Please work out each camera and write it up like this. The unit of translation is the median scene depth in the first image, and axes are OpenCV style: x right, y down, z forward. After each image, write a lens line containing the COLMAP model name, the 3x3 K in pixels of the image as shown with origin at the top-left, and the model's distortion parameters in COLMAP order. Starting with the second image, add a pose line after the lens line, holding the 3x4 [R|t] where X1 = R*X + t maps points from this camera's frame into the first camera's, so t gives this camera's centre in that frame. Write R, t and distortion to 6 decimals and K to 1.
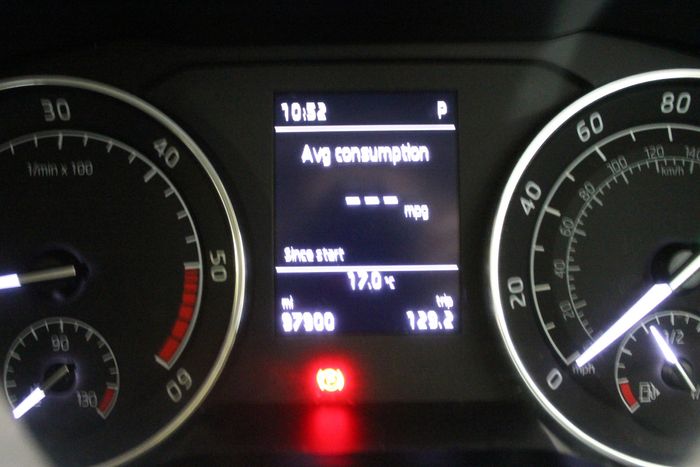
lens RADIAL K [[668.6, 0, 349.9], [0, 668.6, 236.3], [0, 0, 1]] dist [-0.074010, 0.000000]
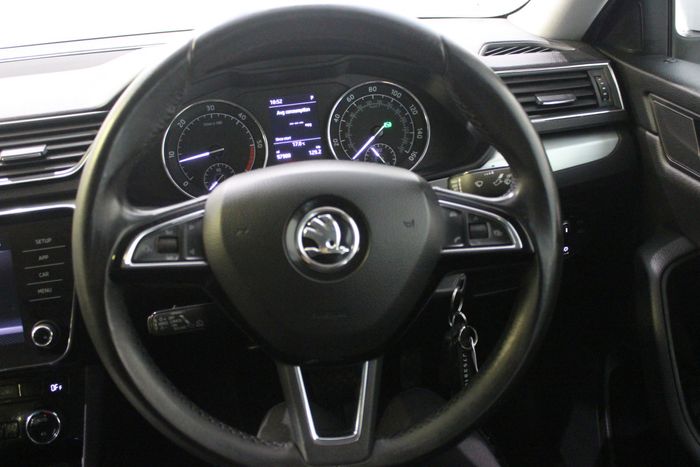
lens RADIAL K [[668.6, 0, 351.9], [0, 668.6, 230.5], [0, 0, 1]] dist [-0.074010, 0.000000]
pose [[0.988155, -0.120266, 0.095323, -0.093526], [0.109135, 0.987416, 0.114455, 0.153631], [-0.107889, -0.102696, 0.988845, -2.918733]]
